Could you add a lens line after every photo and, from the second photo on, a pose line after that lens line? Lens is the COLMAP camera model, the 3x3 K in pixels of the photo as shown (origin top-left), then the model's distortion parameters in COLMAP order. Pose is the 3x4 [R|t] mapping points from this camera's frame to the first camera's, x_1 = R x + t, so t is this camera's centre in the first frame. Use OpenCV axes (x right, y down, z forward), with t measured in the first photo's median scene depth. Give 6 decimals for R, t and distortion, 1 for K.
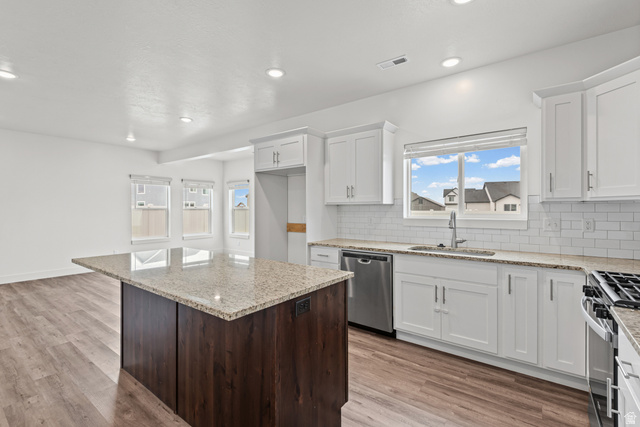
lens RADIAL K [[287.1, 0, 321.0], [0, 287.1, 211.7], [0, 0, 1]] dist [0.012356, -0.005435]
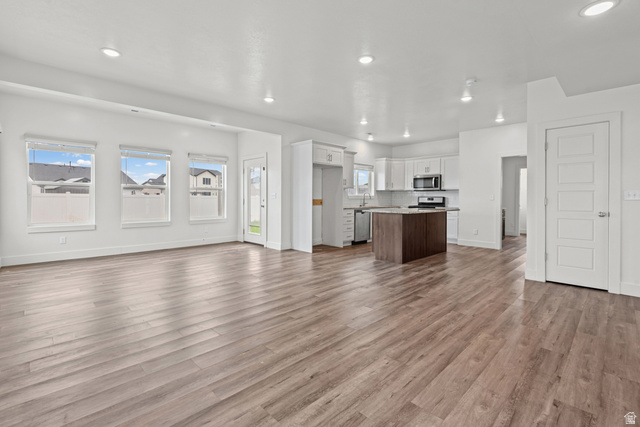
lens RADIAL K [[287.1, 0, 316.8], [0, 287.1, 203.7], [0, 0, 1]] dist [0.012356, -0.005435]
pose [[0.155383, -0.013429, 0.987763, -2.178108], [0.006202, 0.999901, 0.012619, 0.063207], [-0.987835, 0.004166, 0.155451, 1.004539]]
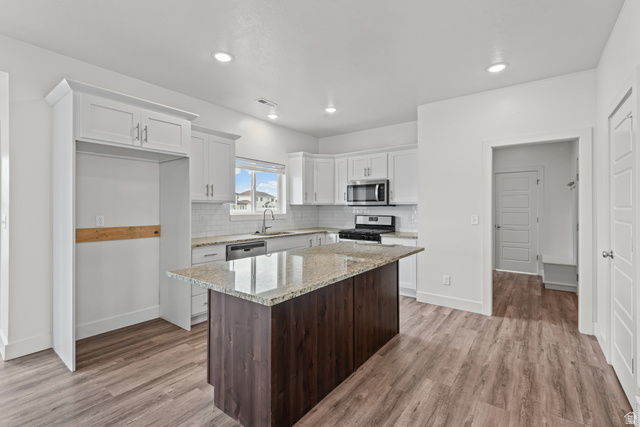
lens RADIAL K [[287.1, 0, 317.3], [0, 287.1, 207.6], [0, 0, 1]] dist [0.012356, -0.005435]
pose [[0.005547, 0.007675, 0.999955, -1.052524], [0.008568, 0.999933, -0.007723, 0.004448], [-0.999948, 0.008611, 0.005480, 0.694822]]
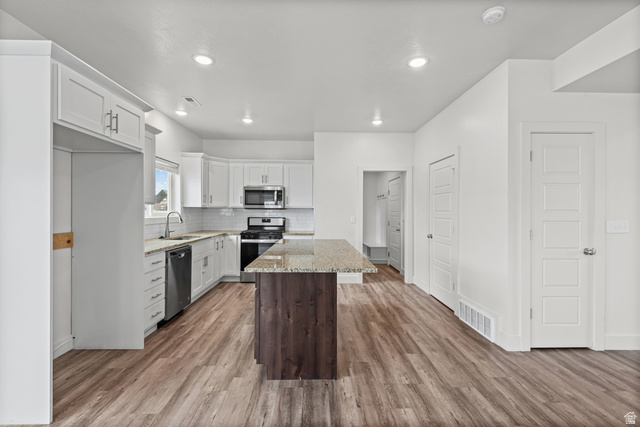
lens RADIAL K [[287.1, 0, 319.0], [0, 287.1, 210.6], [0, 0, 1]] dist [0.012356, -0.005435]
pose [[-0.611807, 0.003141, 0.791001, -1.087406], [0.004545, 0.999990, -0.000456, -0.002597], [-0.790994, 0.003316, -0.611815, 1.257680]]
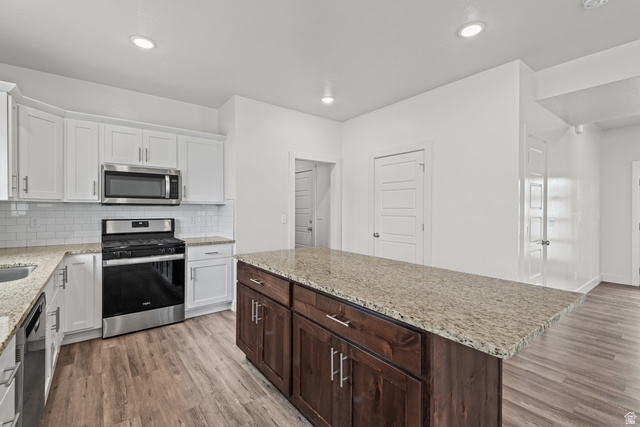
lens RADIAL K [[287.1, 0, 321.0], [0, 287.1, 211.3], [0, 0, 1]] dist [0.012356, -0.005435]
pose [[-0.963345, -0.001793, 0.268259, -0.388852], [0.002916, 0.999849, 0.017153, -0.008285], [-0.268249, 0.017306, -0.963194, 1.295031]]
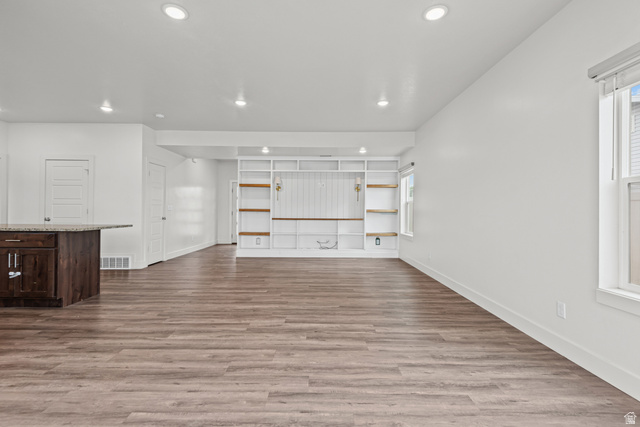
lens RADIAL K [[287.1, 0, 317.2], [0, 287.1, 211.3], [0, 0, 1]] dist [0.012356, -0.005435]
pose [[-0.803475, -0.004491, -0.595322, -0.551821], [-0.013633, 0.999848, 0.010857, 0.038325], [0.595183, 0.016840, -0.803414, 2.334664]]
